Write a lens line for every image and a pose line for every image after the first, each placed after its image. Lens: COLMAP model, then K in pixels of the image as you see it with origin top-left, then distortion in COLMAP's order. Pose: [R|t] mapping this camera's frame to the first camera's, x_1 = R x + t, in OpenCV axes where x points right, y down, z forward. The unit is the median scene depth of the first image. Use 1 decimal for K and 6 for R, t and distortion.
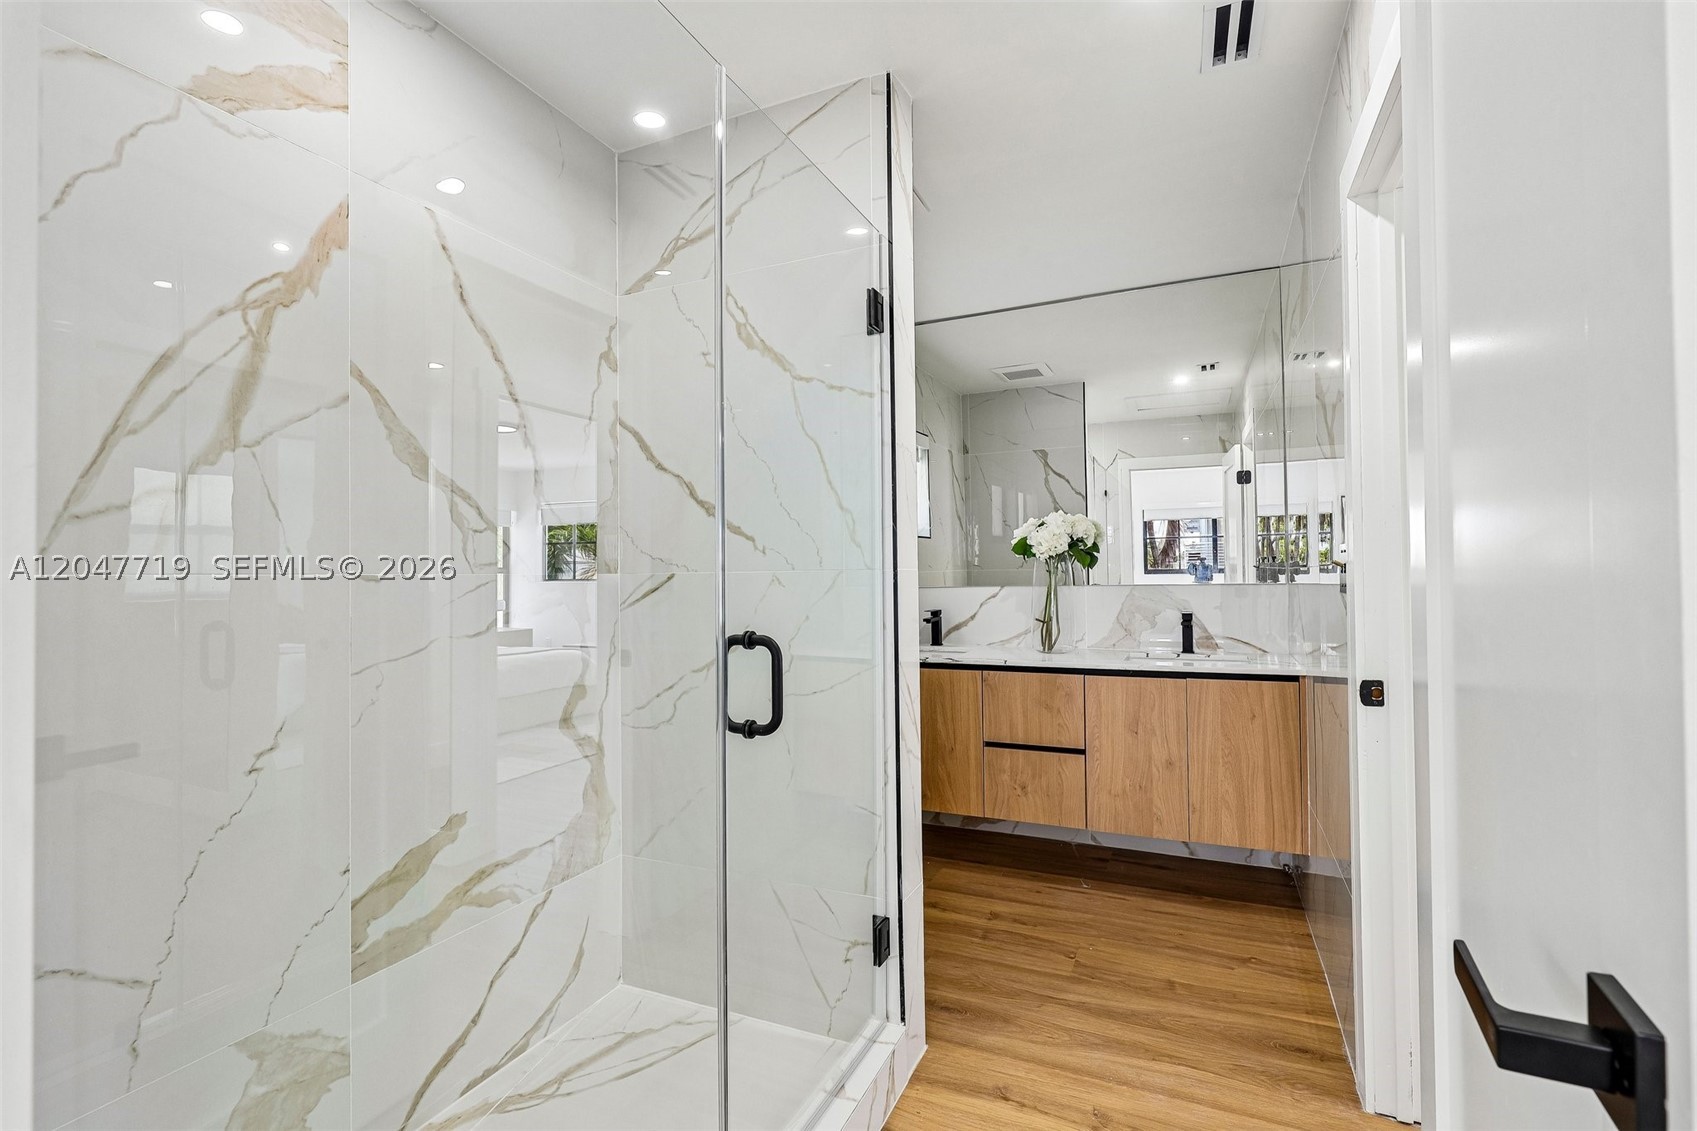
lens RADIAL K [[762.4, 0, 855.0], [0, 762.4, 566.1], [0, 0, 1]] dist [-0.011805, -0.000109]
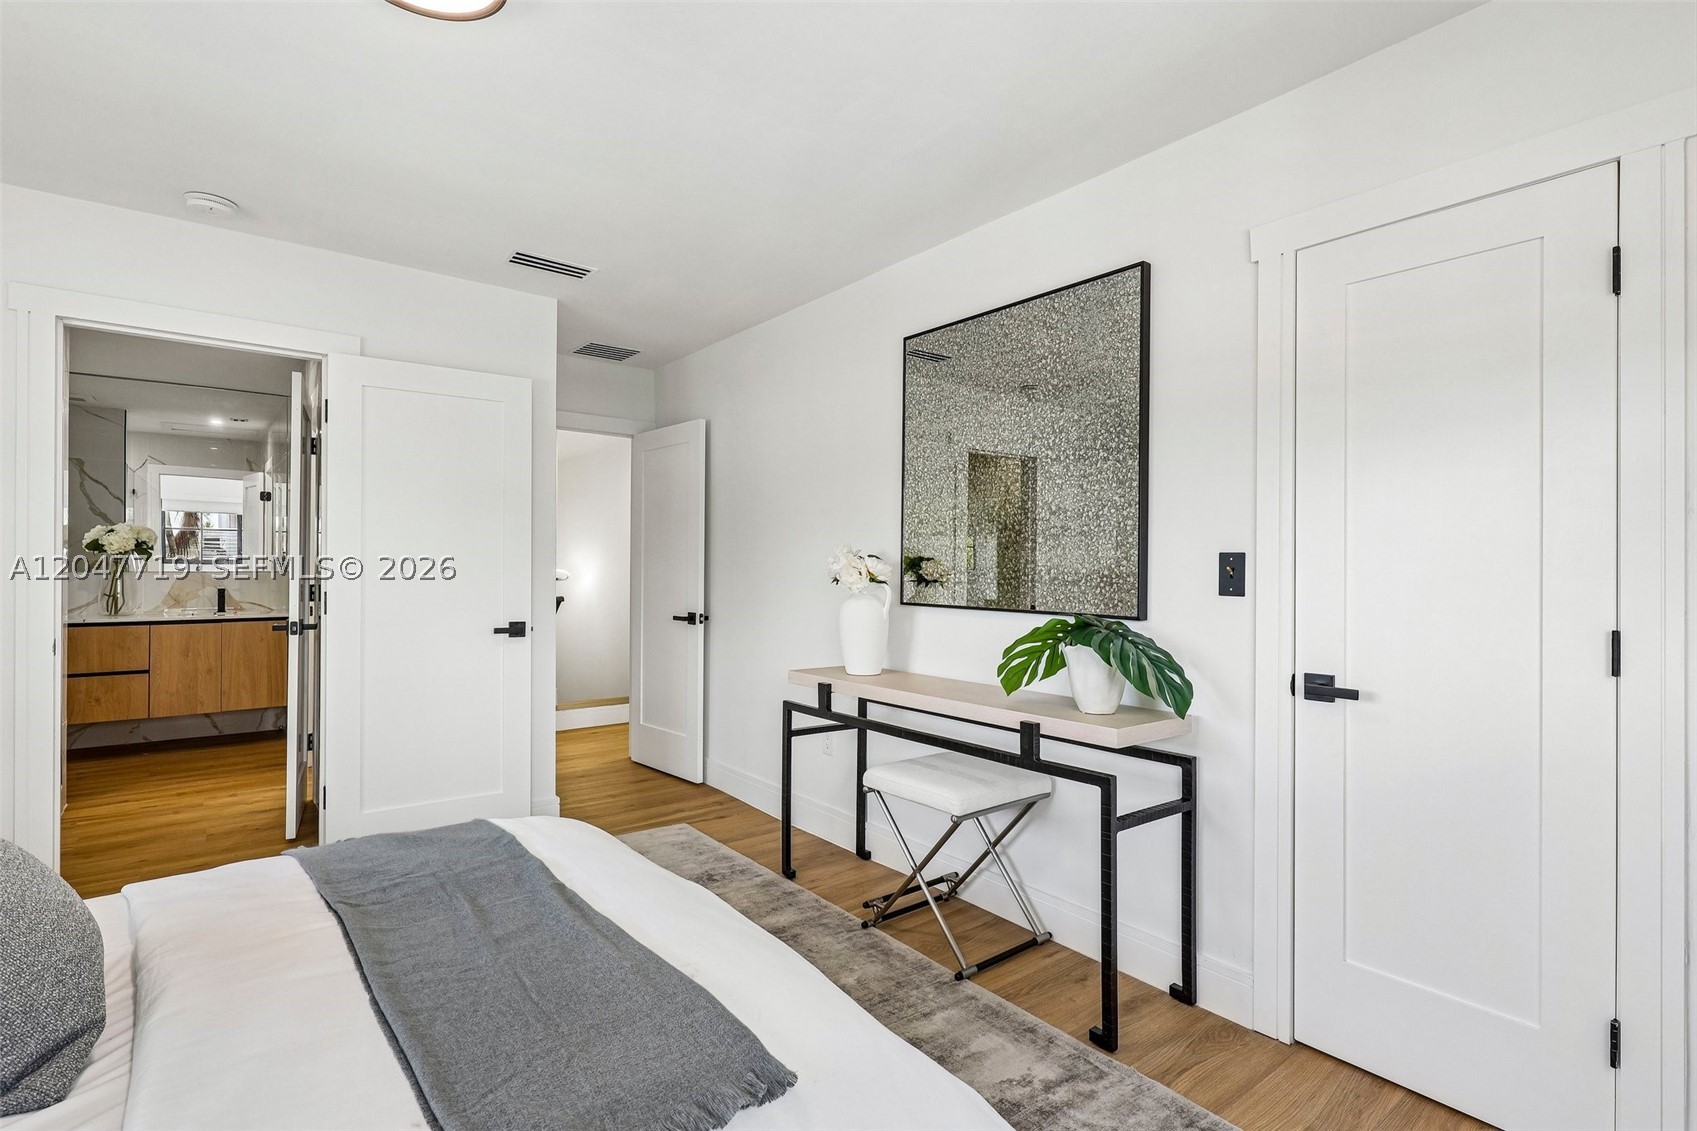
lens RADIAL K [[807.7, 0, 851.8], [0, 807.7, 564.6], [0, 0, 1]] dist [-0.000581, 0.000086]
pose [[0.458612, 0.018630, 0.888441, -0.511172], [-0.026591, 0.999620, -0.007235, -0.015517], [-0.888239, -0.020306, 0.458933, -1.056927]]
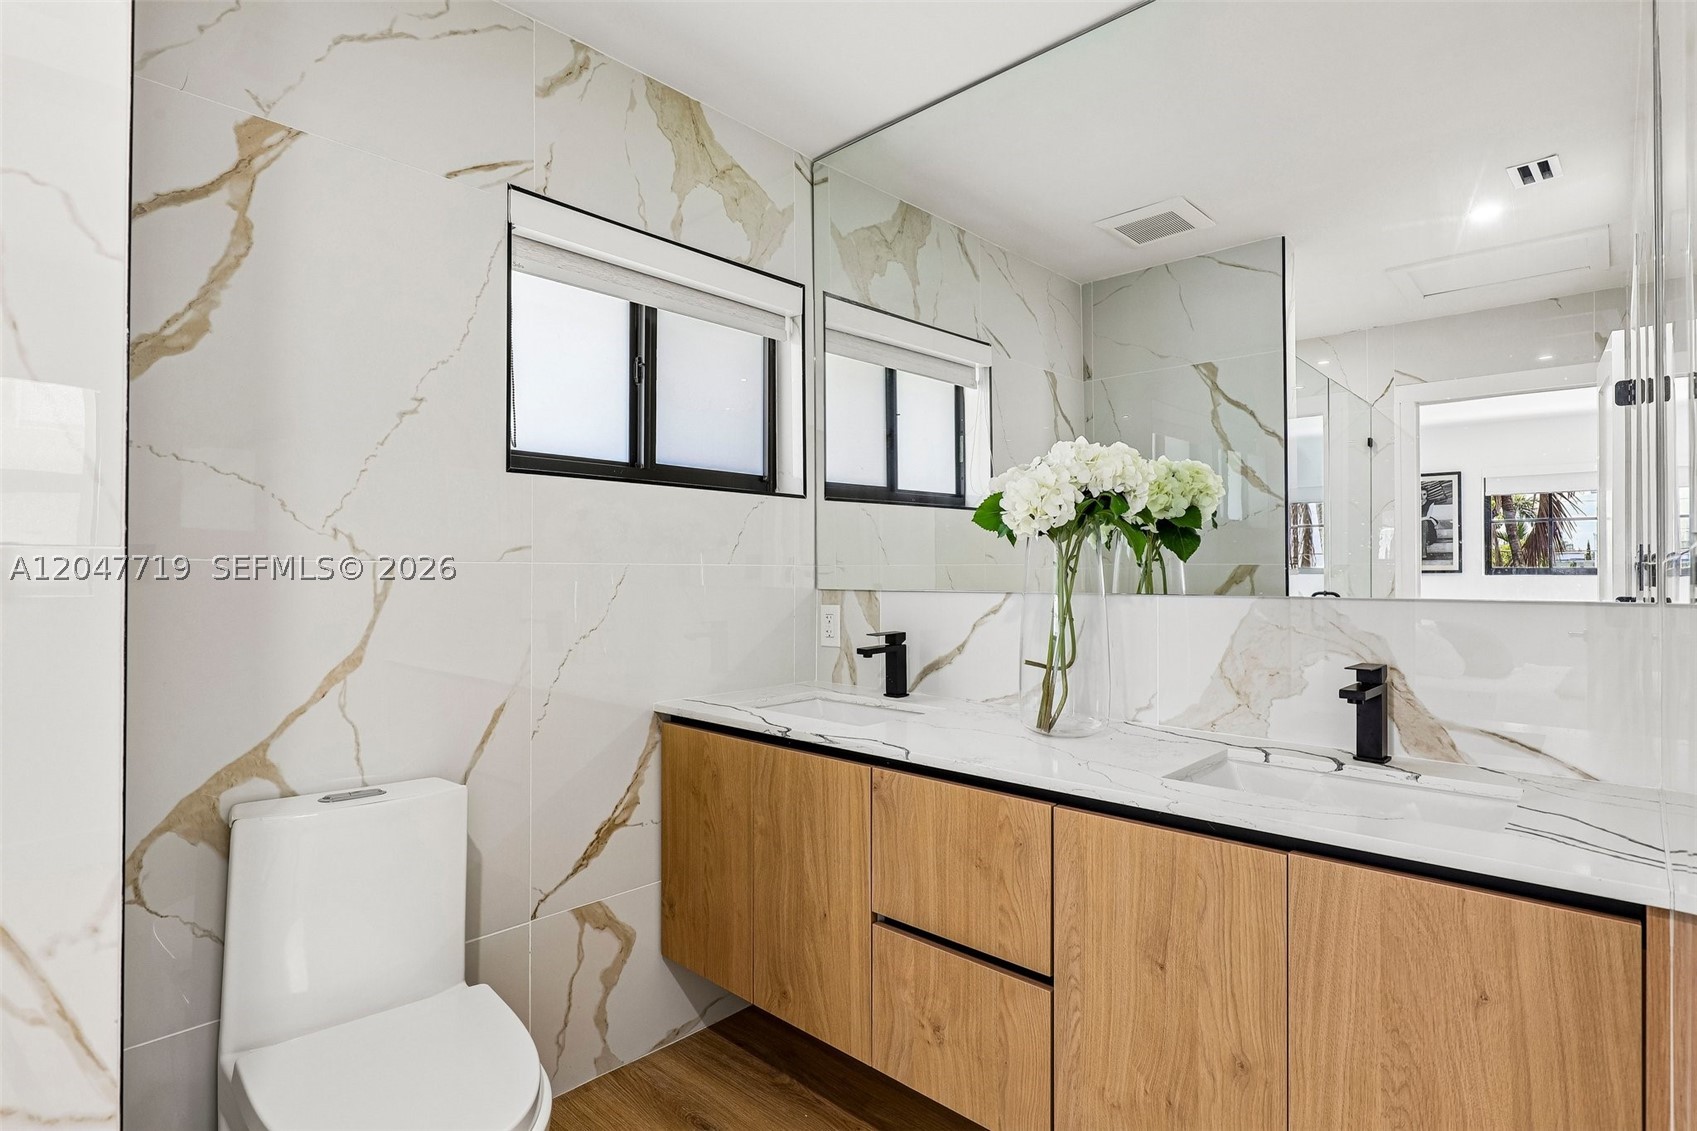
lens RADIAL K [[860.2, 0, 846.8], [0, 860.2, 566.6], [0, 0, 1]] dist [-0.004444, -0.001223]
pose [[0.949394, 0.014737, -0.313743, 0.308926], [-0.013187, 0.999888, 0.007062, 0.006230], [0.313812, -0.002567, 0.949482, 0.455979]]
